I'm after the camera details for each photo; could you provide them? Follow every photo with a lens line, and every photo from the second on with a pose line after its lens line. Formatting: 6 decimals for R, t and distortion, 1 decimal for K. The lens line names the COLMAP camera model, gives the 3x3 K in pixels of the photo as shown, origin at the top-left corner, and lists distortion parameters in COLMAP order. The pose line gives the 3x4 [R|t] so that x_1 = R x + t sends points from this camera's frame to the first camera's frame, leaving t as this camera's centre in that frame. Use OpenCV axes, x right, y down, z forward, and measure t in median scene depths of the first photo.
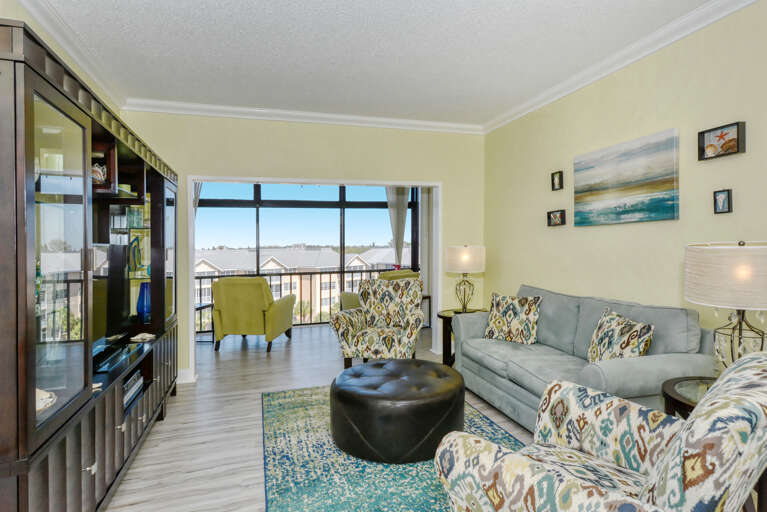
lens RADIAL K [[410.0, 0, 383.9], [0, 410.0, 251.4], [0, 0, 1]] dist [-0.006895, -0.000244]
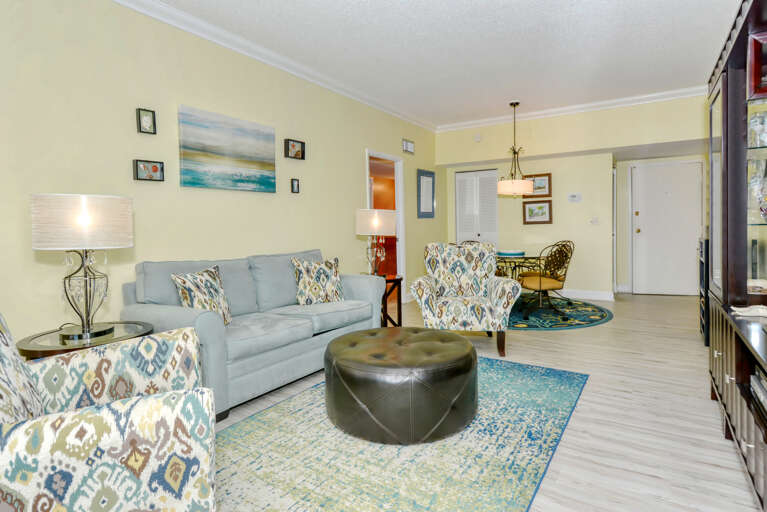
lens RADIAL K [[410.0, 0, 385.0], [0, 410.0, 254.1], [0, 0, 1]] dist [-0.006895, -0.000244]
pose [[-0.632180, -0.029371, 0.774264, -0.614470], [0.030631, 0.997553, 0.062852, 0.053869], [-0.774216, 0.063450, -0.629734, 1.544979]]
